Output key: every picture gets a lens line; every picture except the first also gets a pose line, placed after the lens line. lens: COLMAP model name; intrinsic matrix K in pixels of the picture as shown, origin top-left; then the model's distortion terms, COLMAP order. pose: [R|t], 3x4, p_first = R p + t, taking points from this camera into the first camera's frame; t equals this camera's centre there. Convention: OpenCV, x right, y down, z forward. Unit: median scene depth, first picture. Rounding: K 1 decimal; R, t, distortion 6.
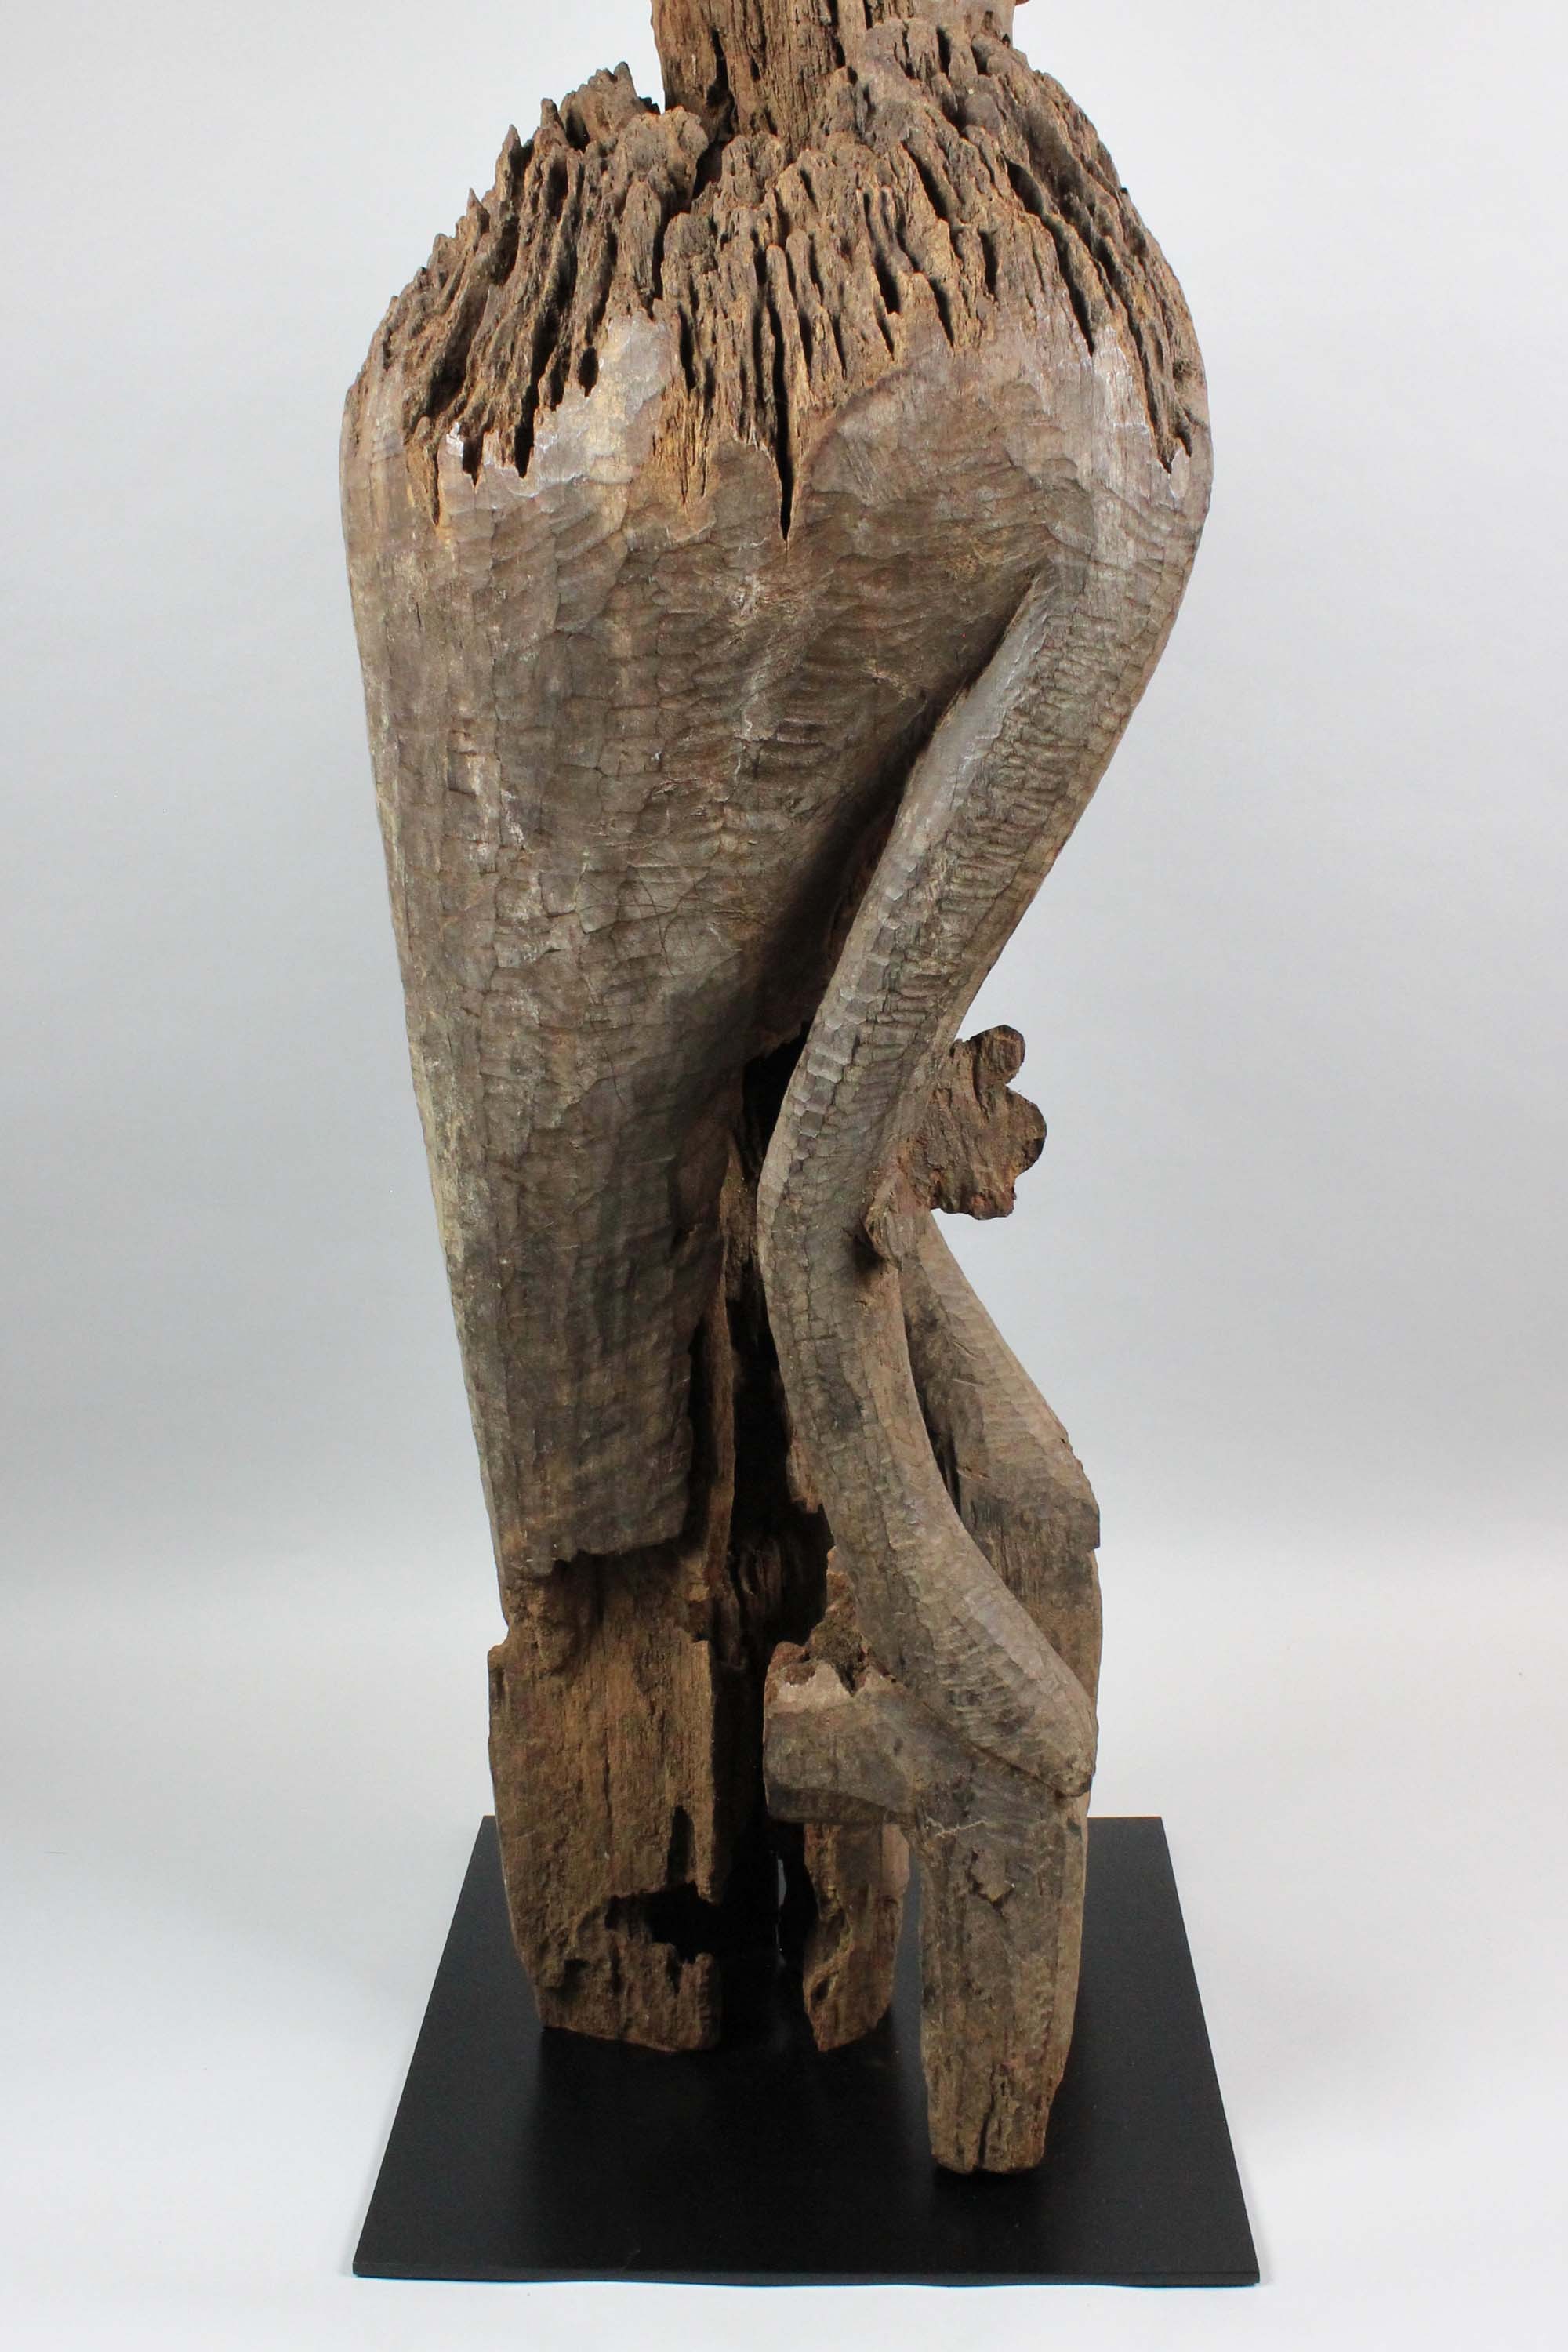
lens RADIAL K [[2528.7, 0, 783.9], [0, 2528.7, 1235.9], [0, 0, 1]] dist [-0.120759, 0.008999]
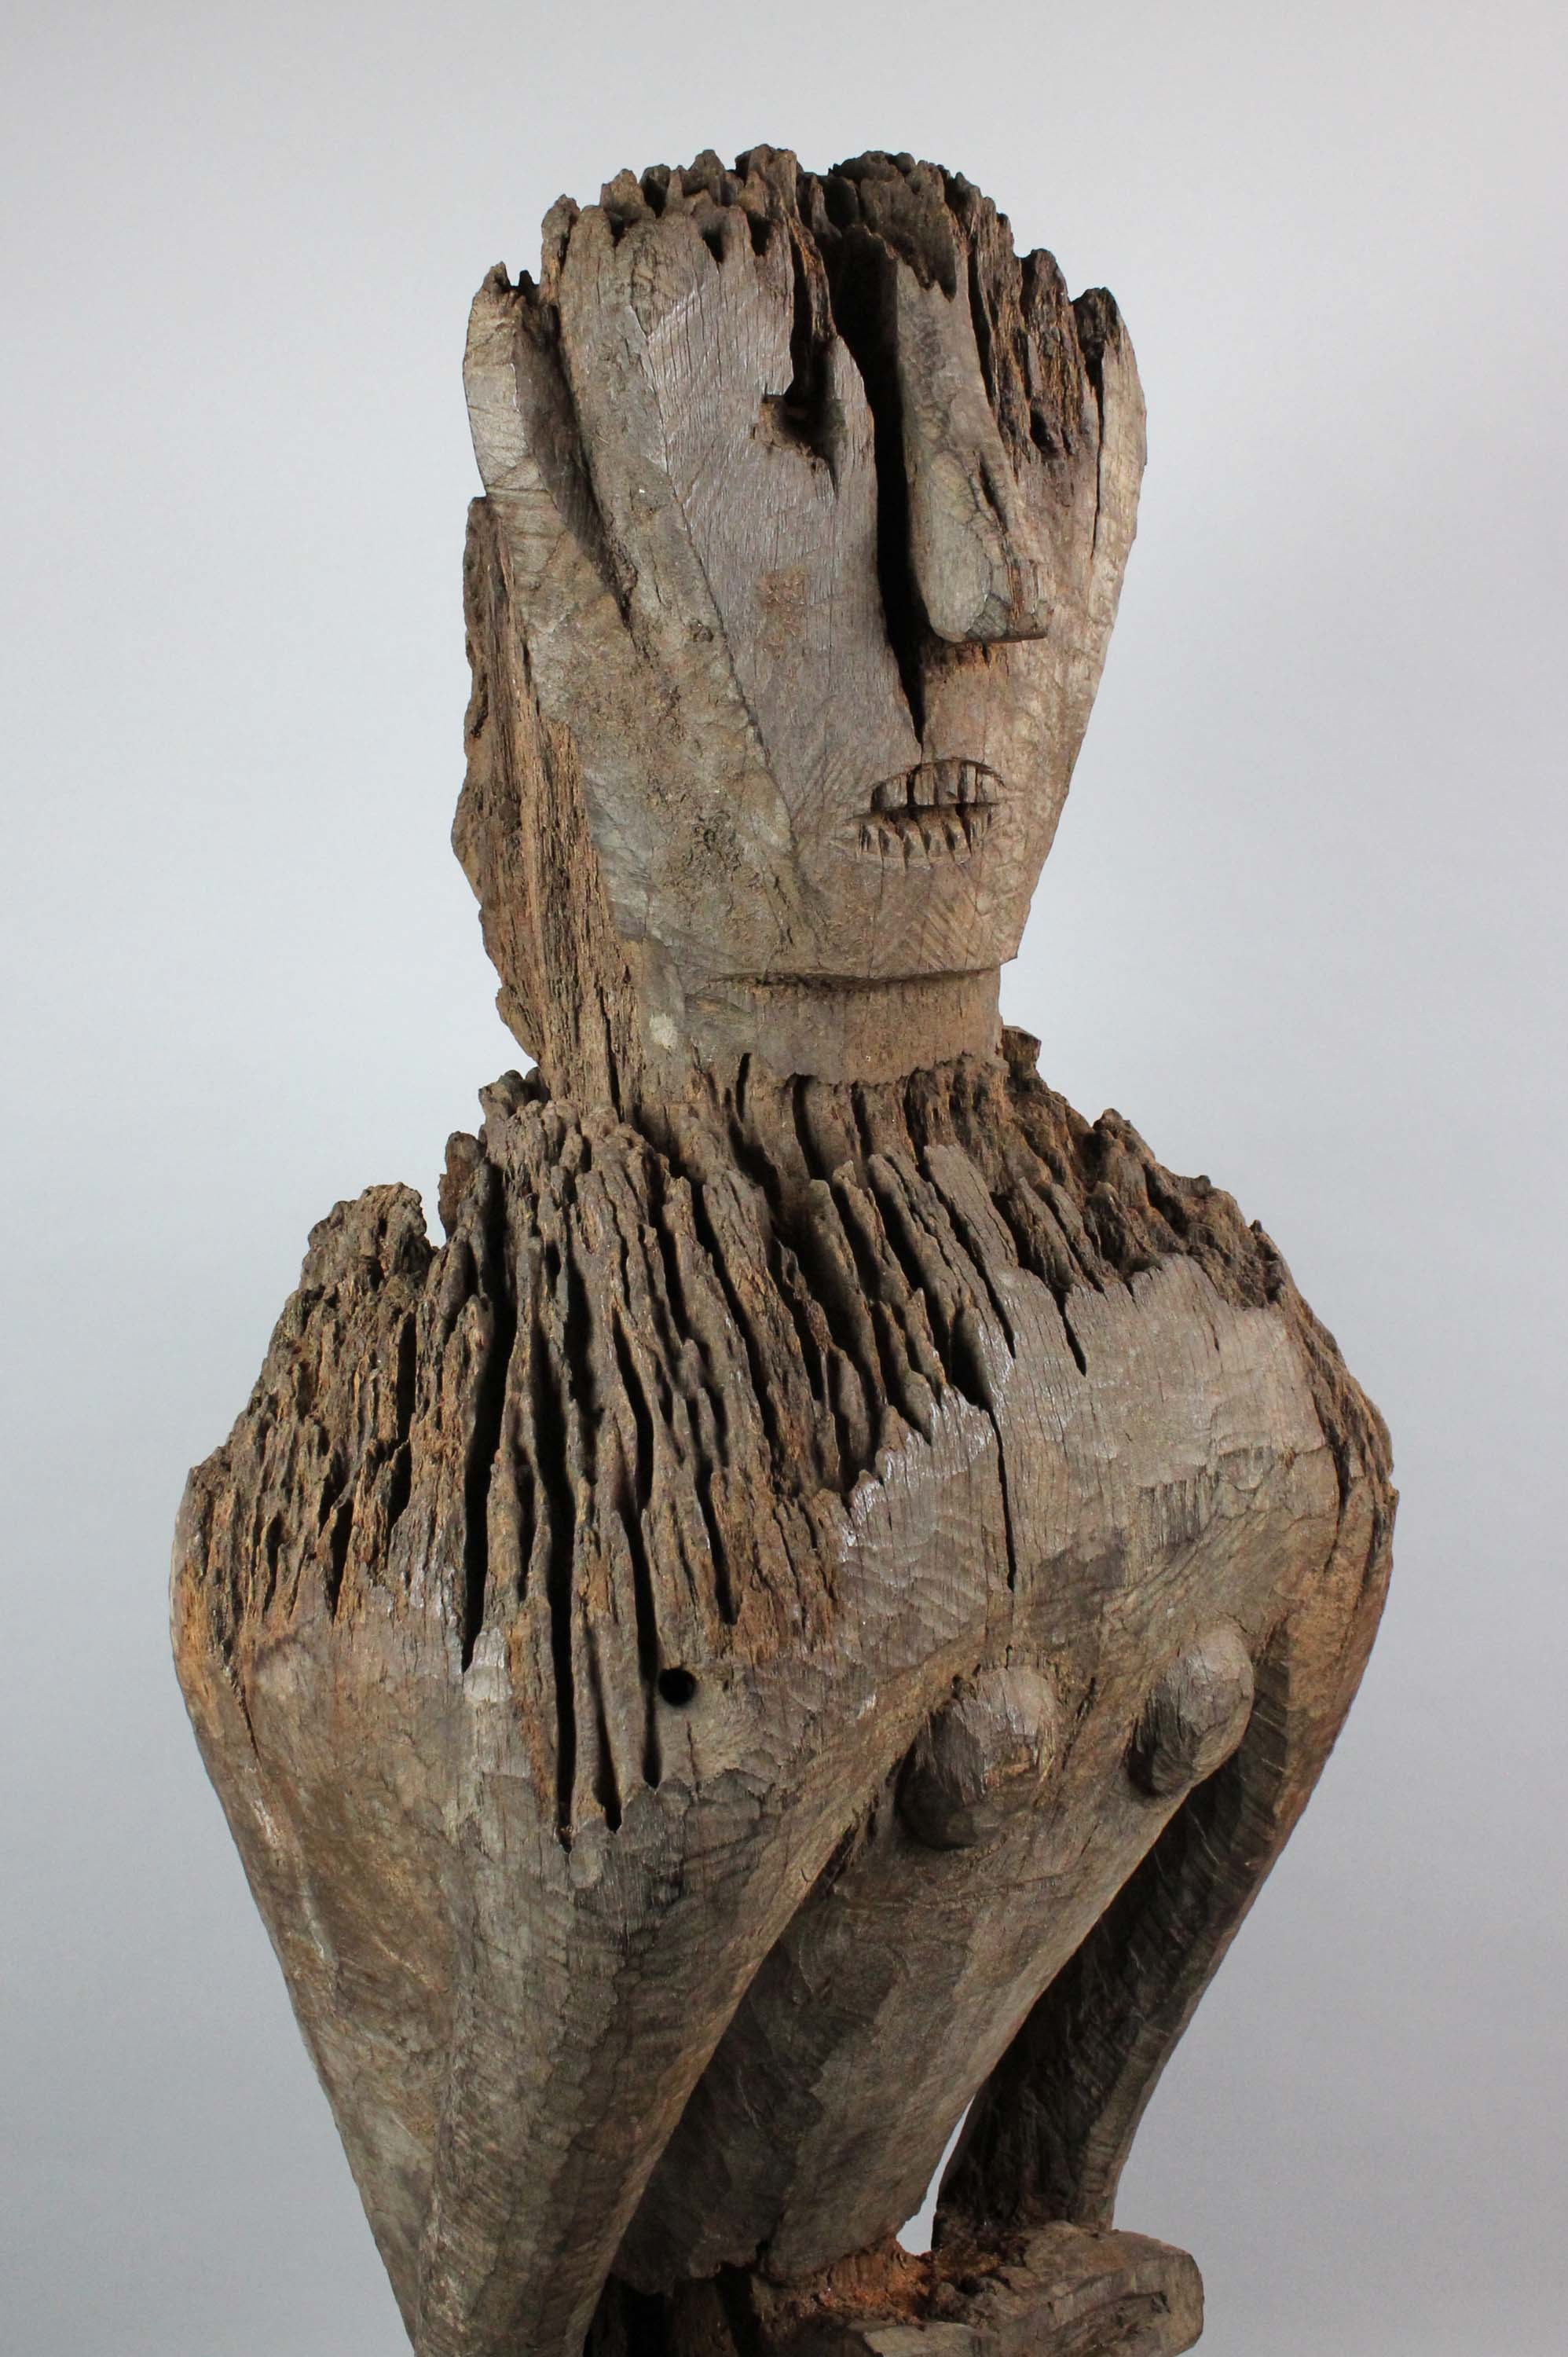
lens RADIAL K [[2256.1, 0, 785.6], [0, 2256.1, 1103.2], [0, 0, 1]] dist [-0.162546, 0.143313]
pose [[0.612345, 0.091367, -0.785293, 0.625879], [-0.172953, 0.984721, -0.020293, -0.489346], [0.771441, 0.148245, 0.618791, 0.625008]]
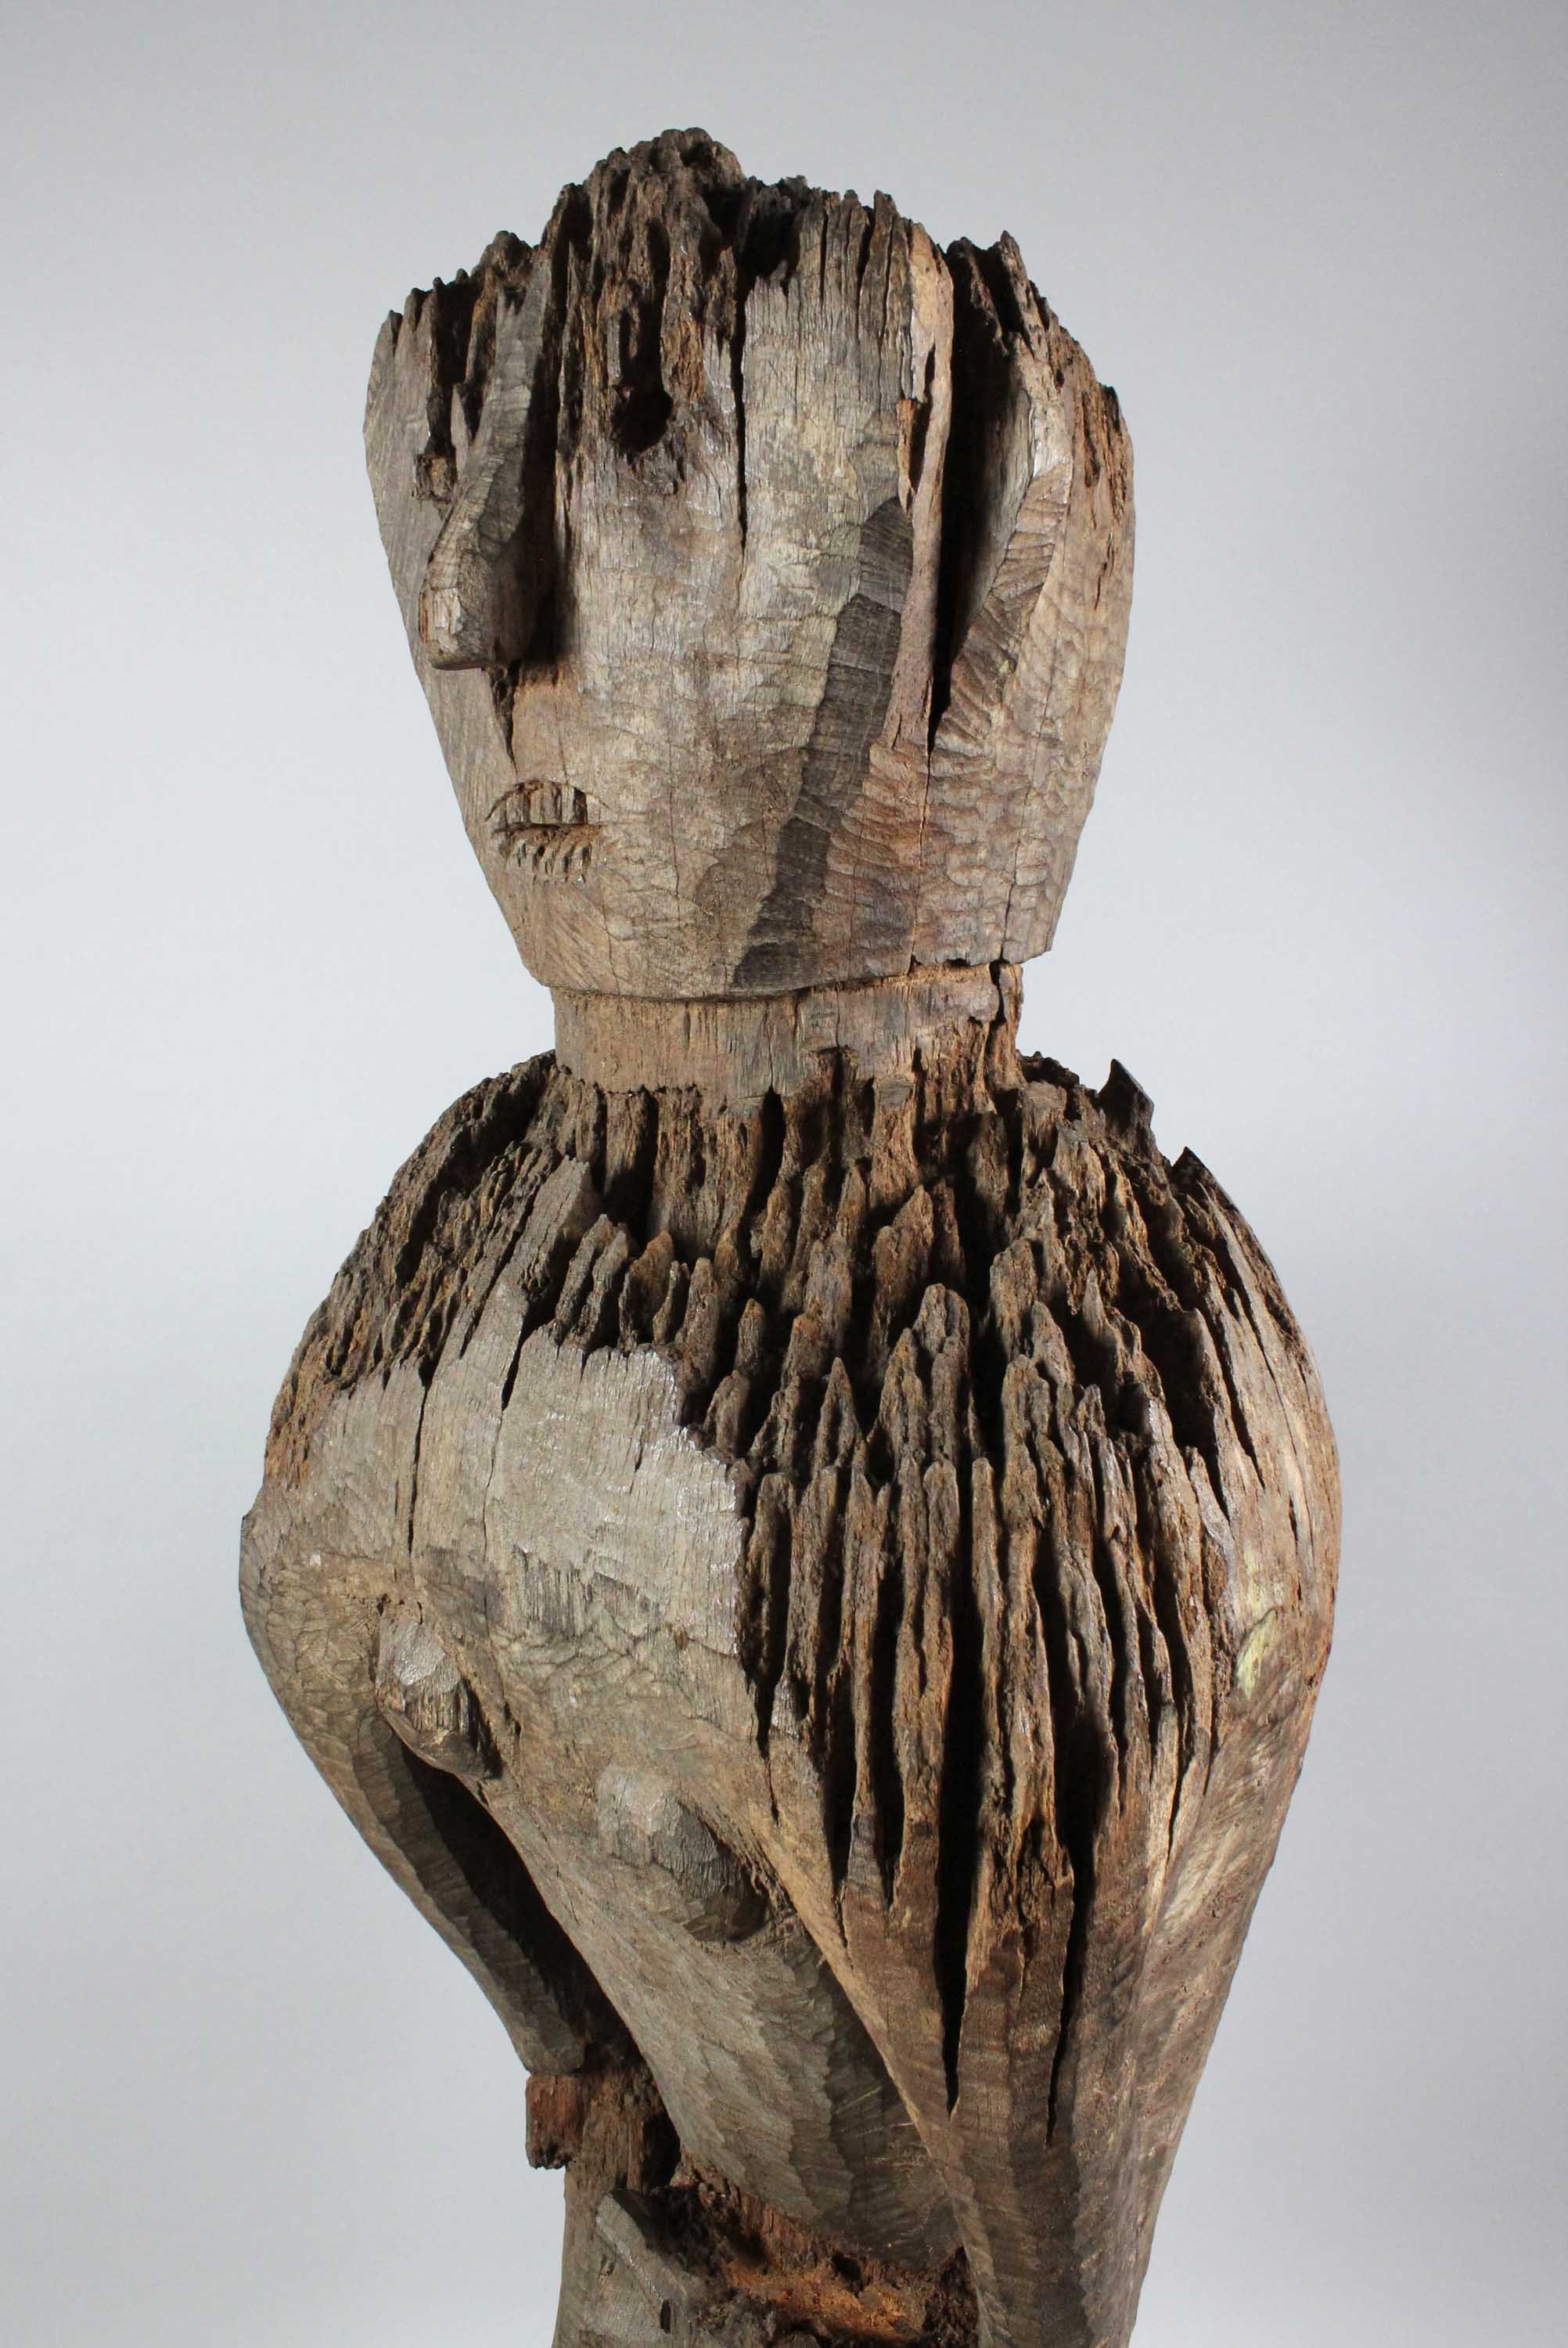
lens RADIAL K [[1982.4, 0, 784.0], [0, 1982.4, 1174.0], [0, 0, 1]] dist [-0.164528, 0.142763]
pose [[-0.707292, 0.151977, -0.690392, 0.497102], [-0.171384, 0.910618, 0.376034, -0.735316], [0.685832, 0.384288, -0.618026, 1.509295]]
